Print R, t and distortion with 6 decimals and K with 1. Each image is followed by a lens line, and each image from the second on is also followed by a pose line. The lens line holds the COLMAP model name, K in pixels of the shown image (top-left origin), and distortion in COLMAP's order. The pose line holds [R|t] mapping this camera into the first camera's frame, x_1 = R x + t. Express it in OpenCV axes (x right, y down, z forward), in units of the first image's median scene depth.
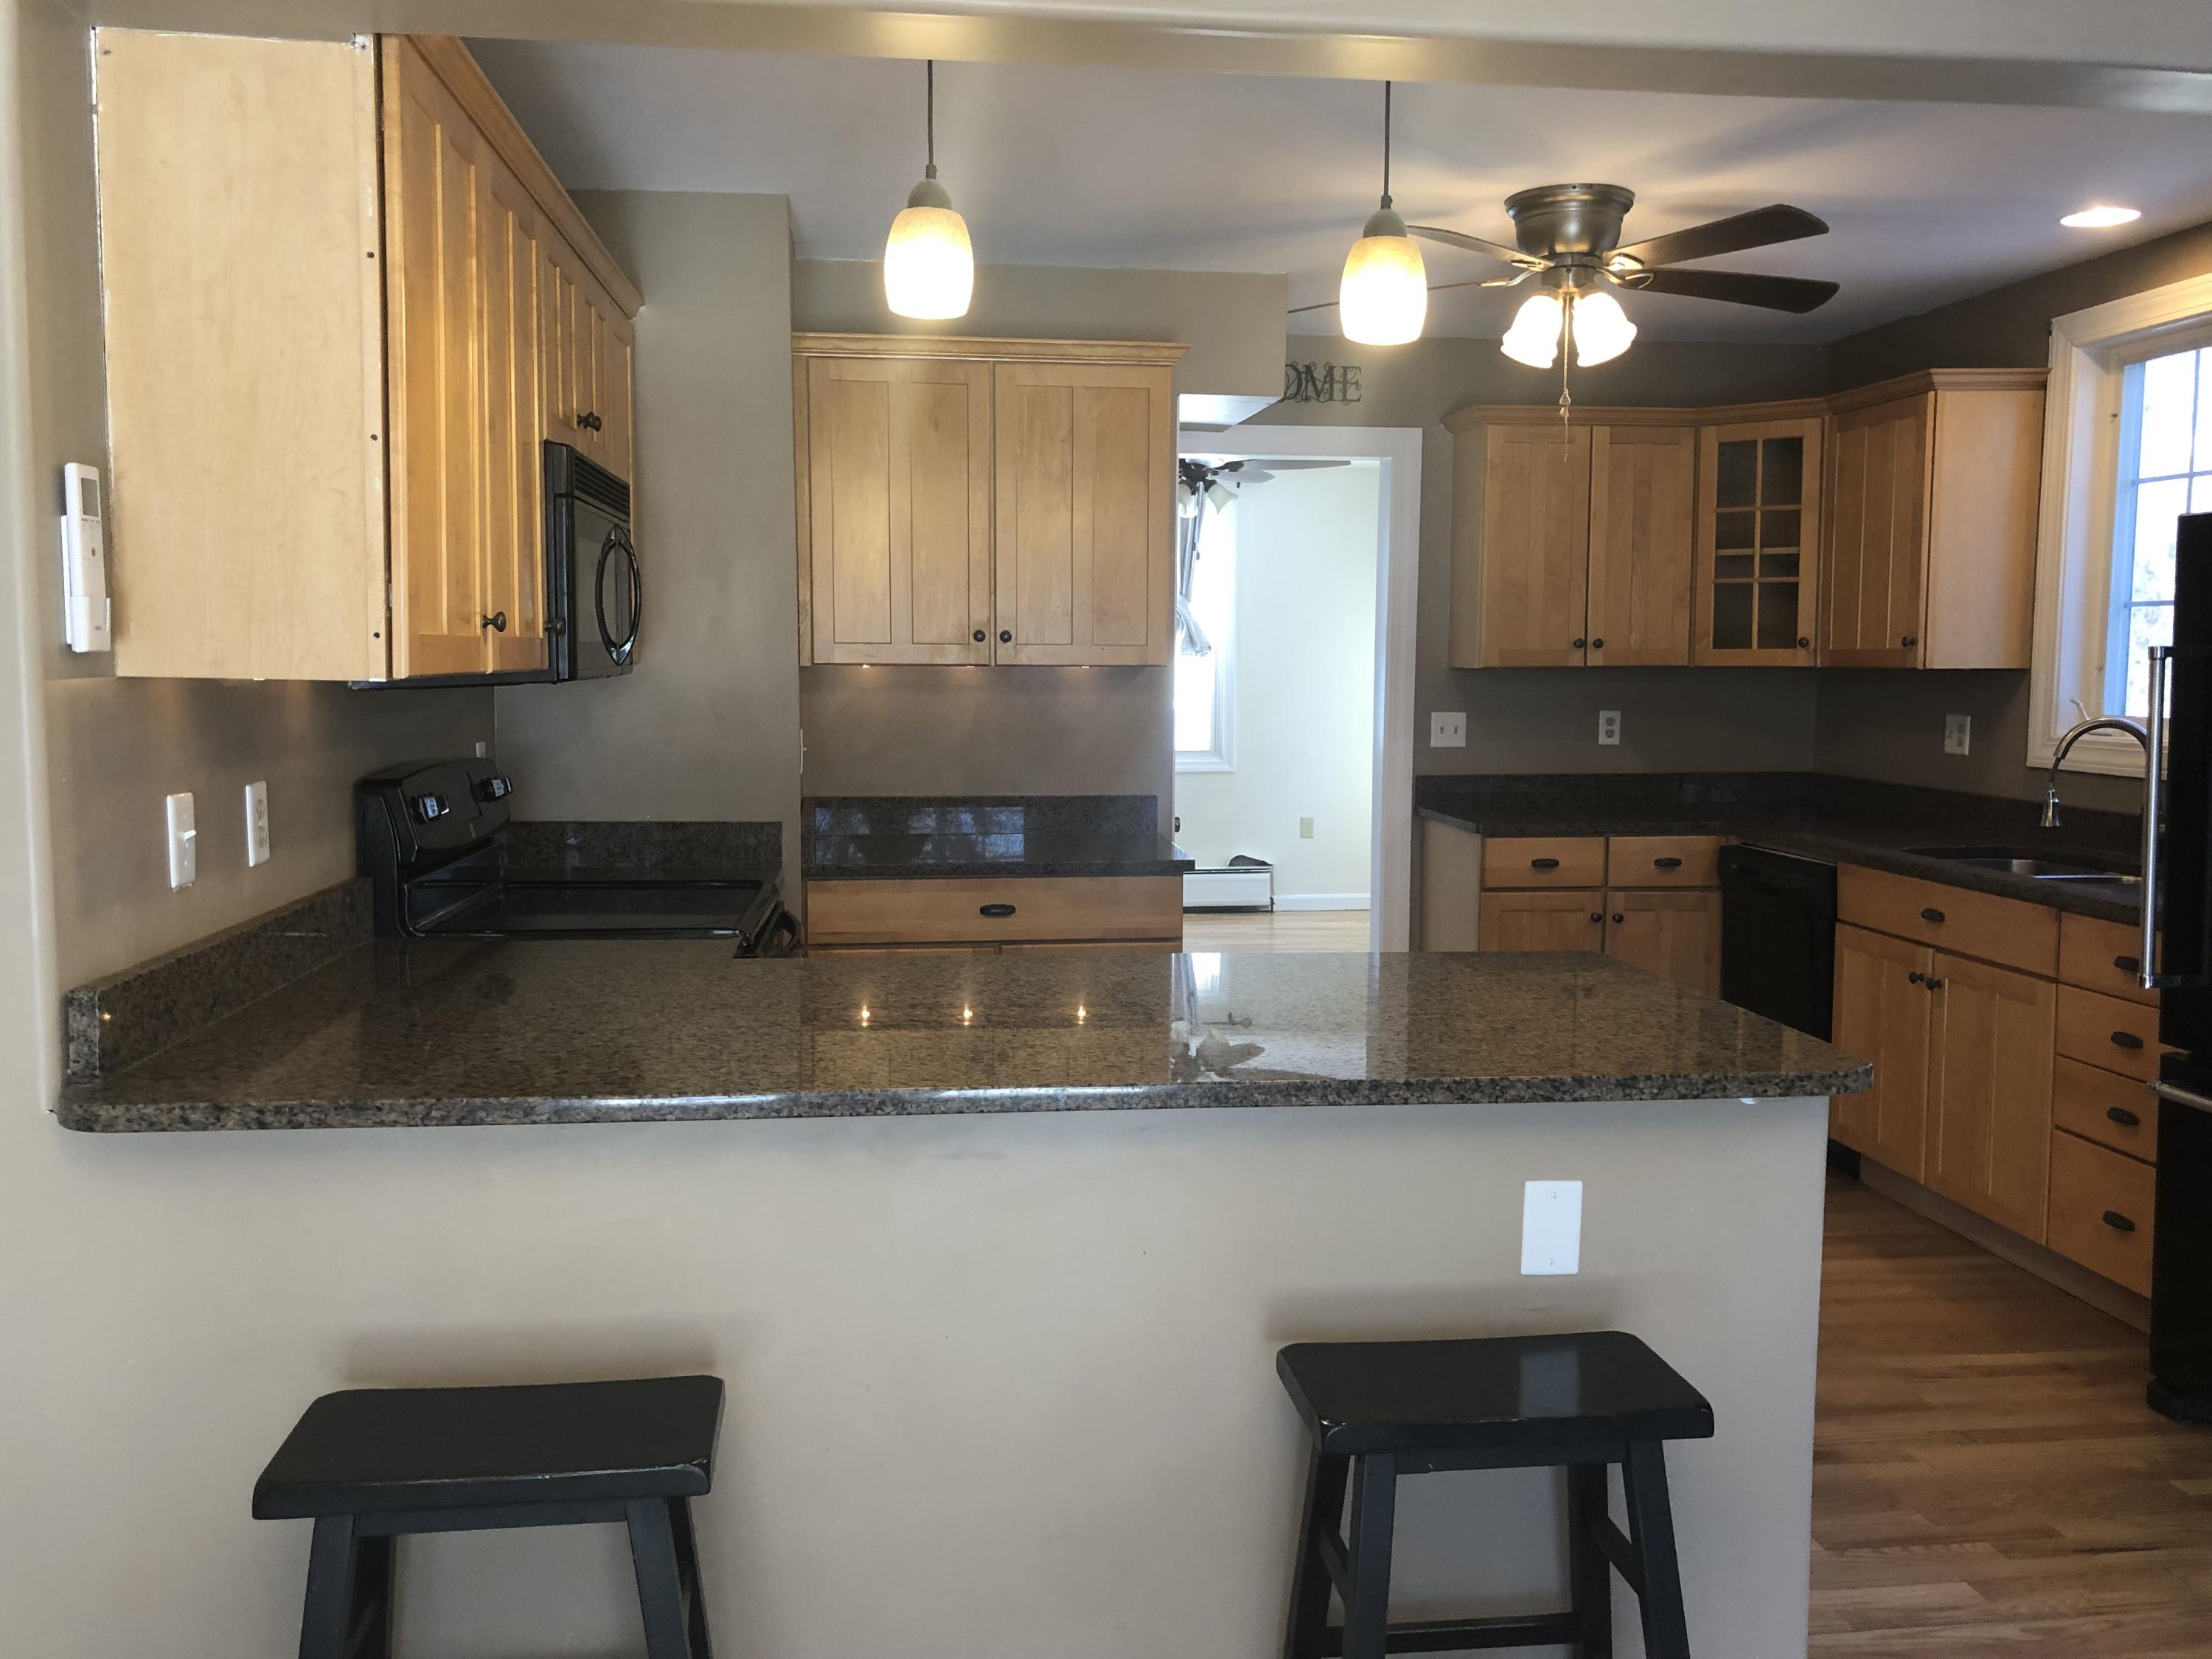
lens RADIAL K [[1810.6, 0, 1102.7], [0, 1810.6, 809.2], [0, 0, 1]] dist [0.047195, -0.097803]
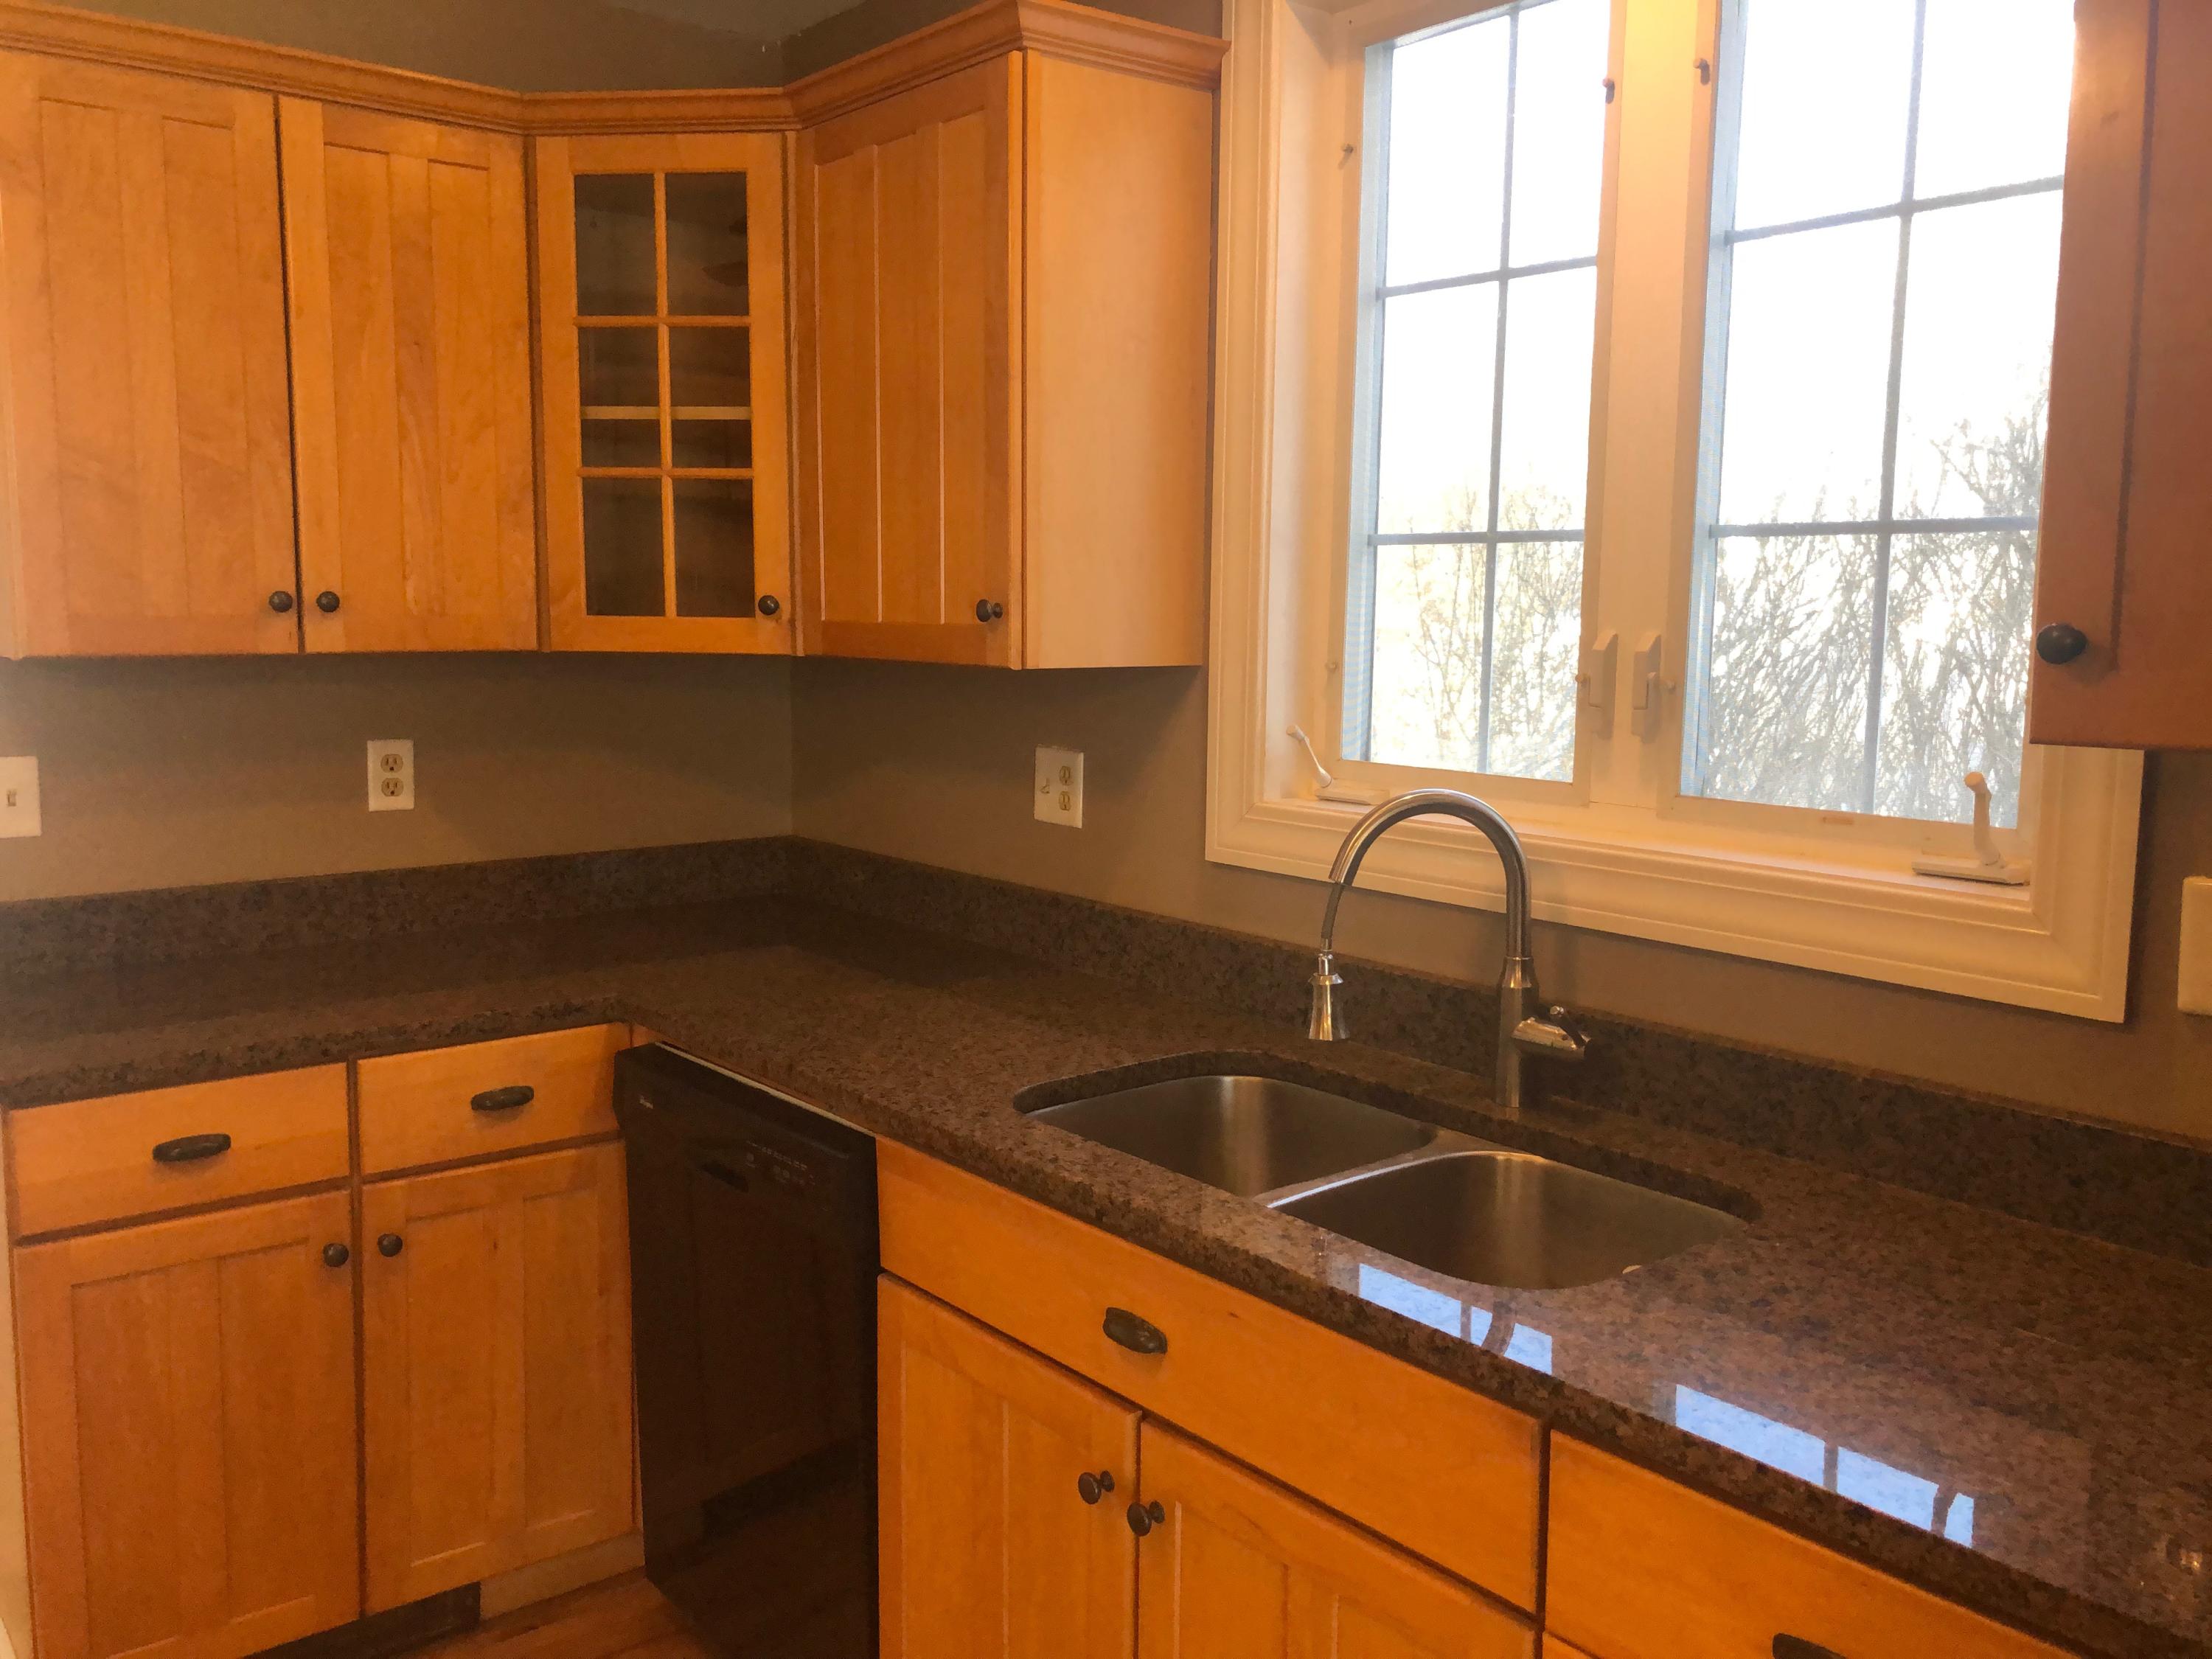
lens RADIAL K [[1810.6, 0, 1102.7], [0, 1810.6, 809.2], [0, 0, 1]] dist [0.047195, -0.097803]
pose [[0.846622, -0.054273, 0.529420, 0.207003], [0.037266, 0.998390, 0.042754, -0.056030], [-0.530888, -0.016467, 0.847282, 0.555633]]
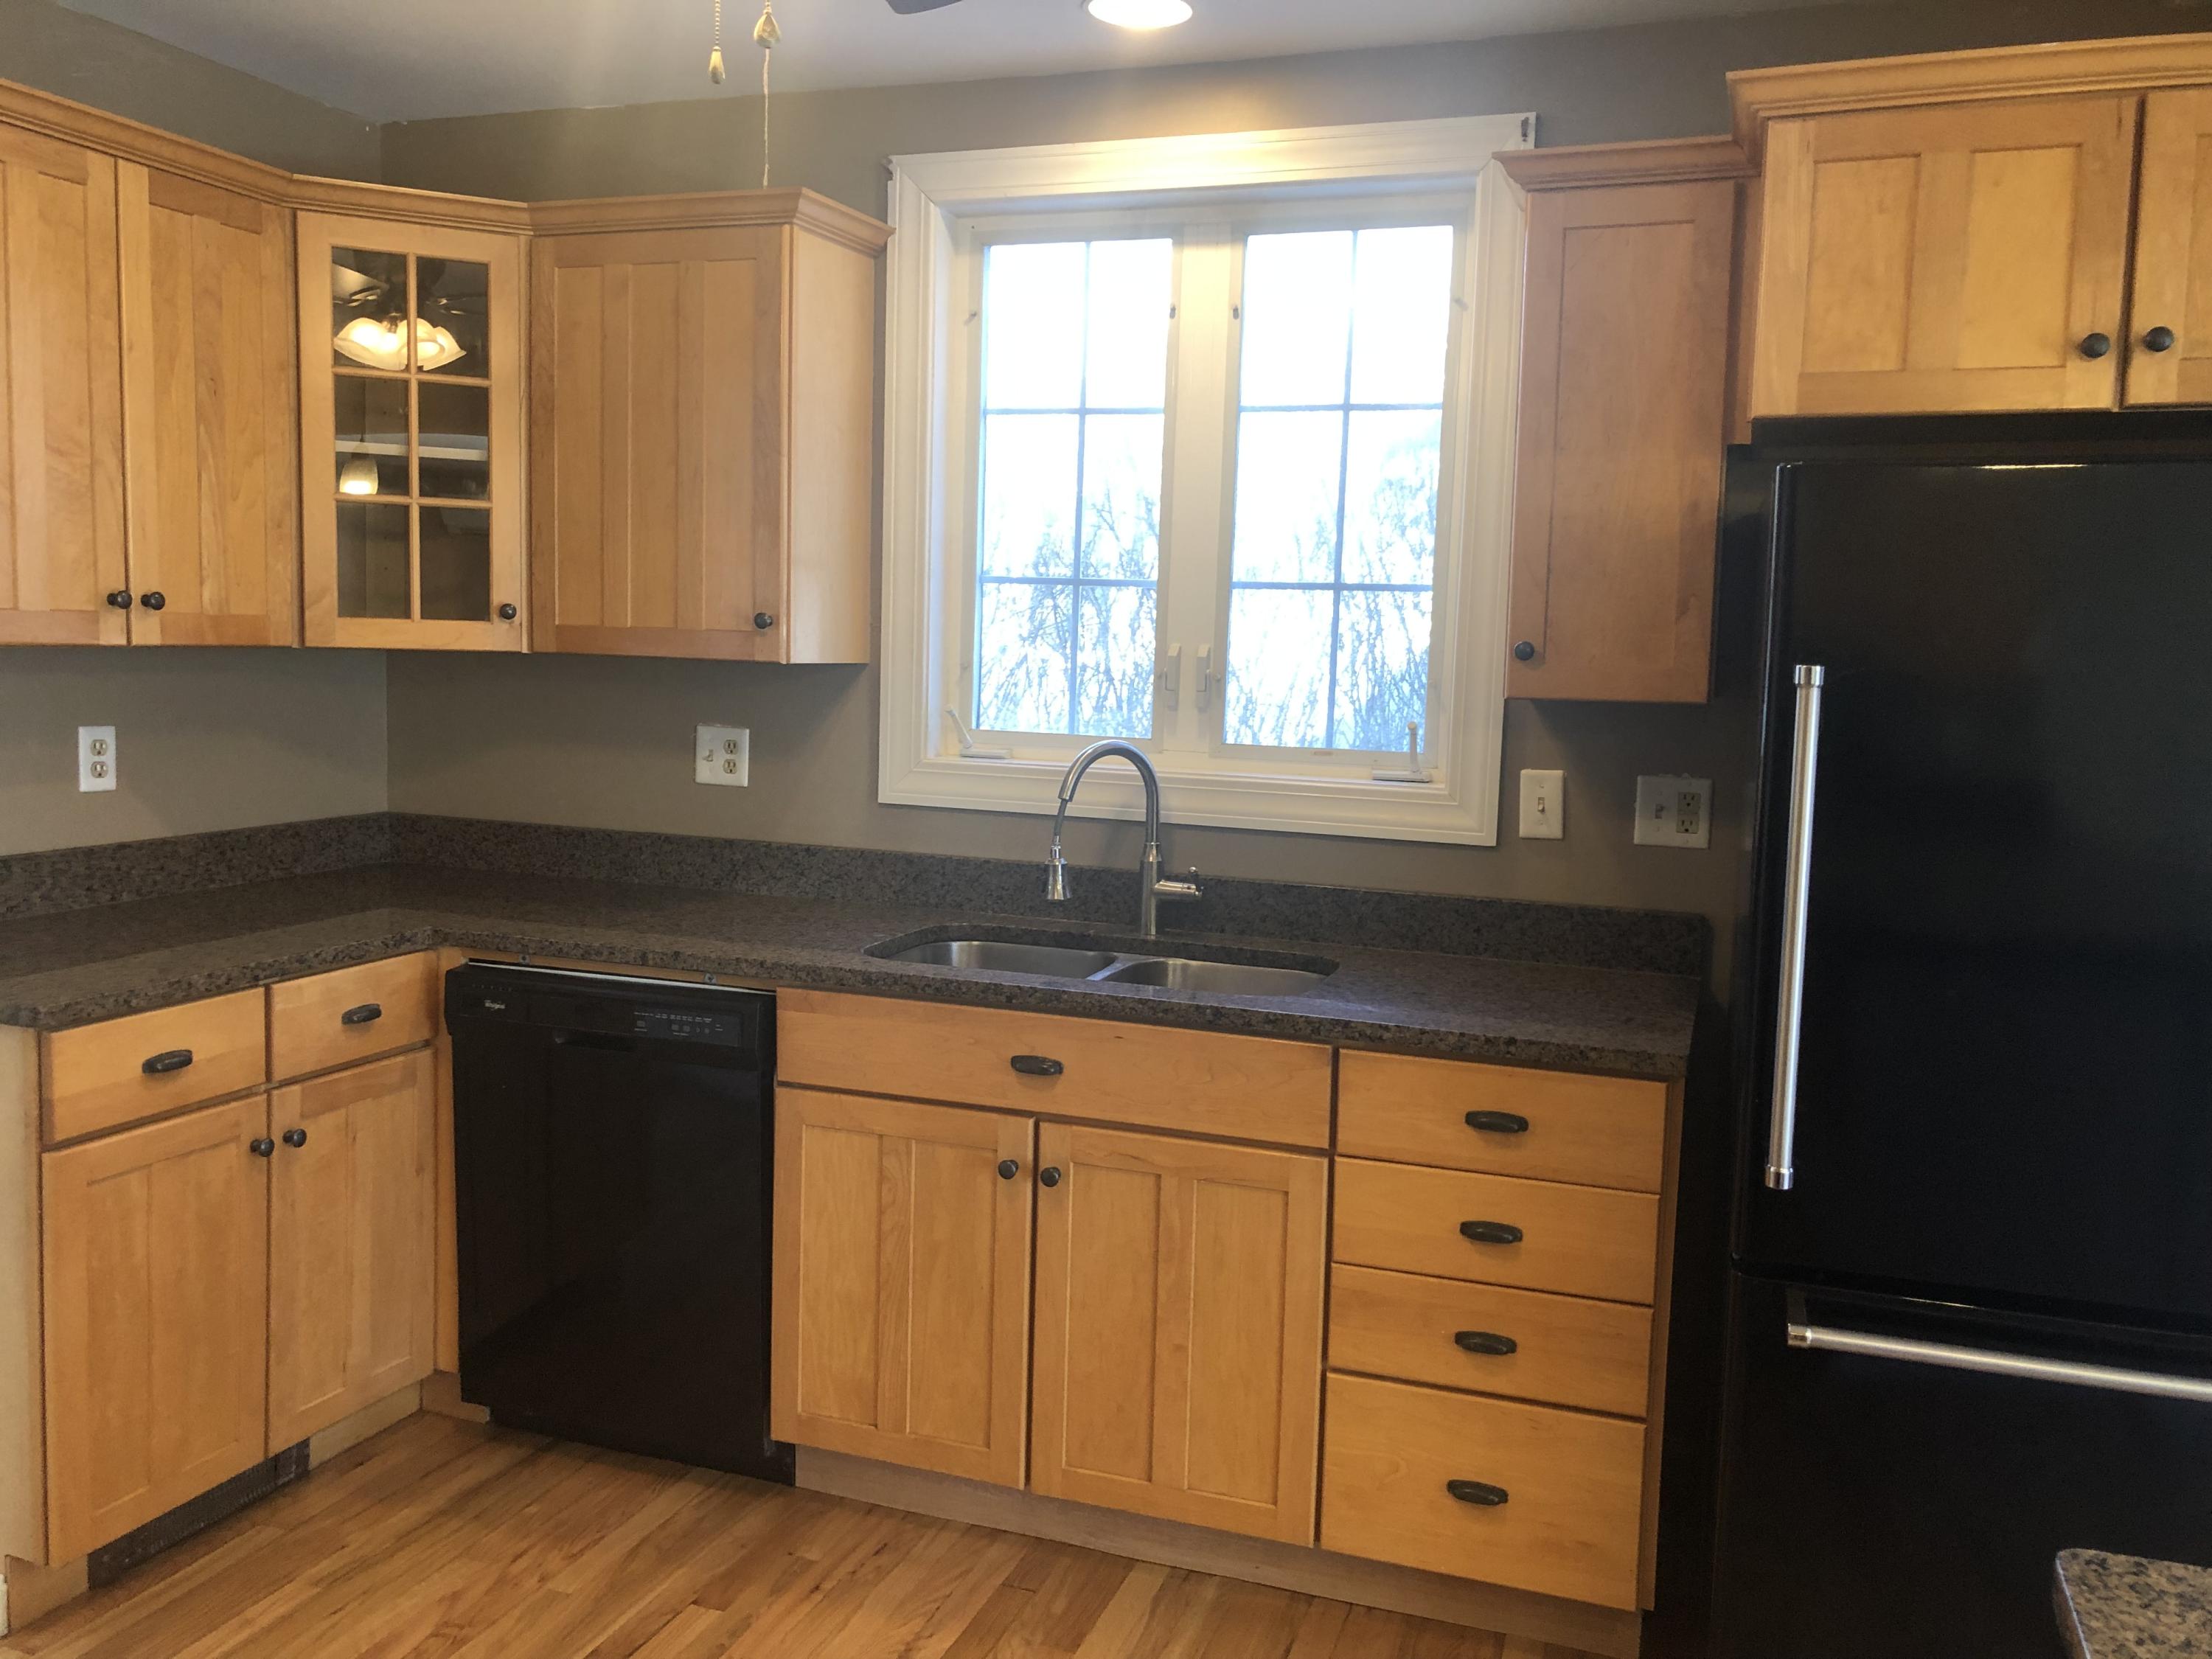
lens RADIAL K [[1810.6, 0, 1102.7], [0, 1810.6, 809.2], [0, 0, 1]] dist [0.047195, -0.097803]
pose [[0.447338, -0.071735, 0.891483, -0.069185], [0.046580, 0.997294, 0.056875, -0.052881], [-0.893151, 0.016083, 0.449469, 0.569558]]
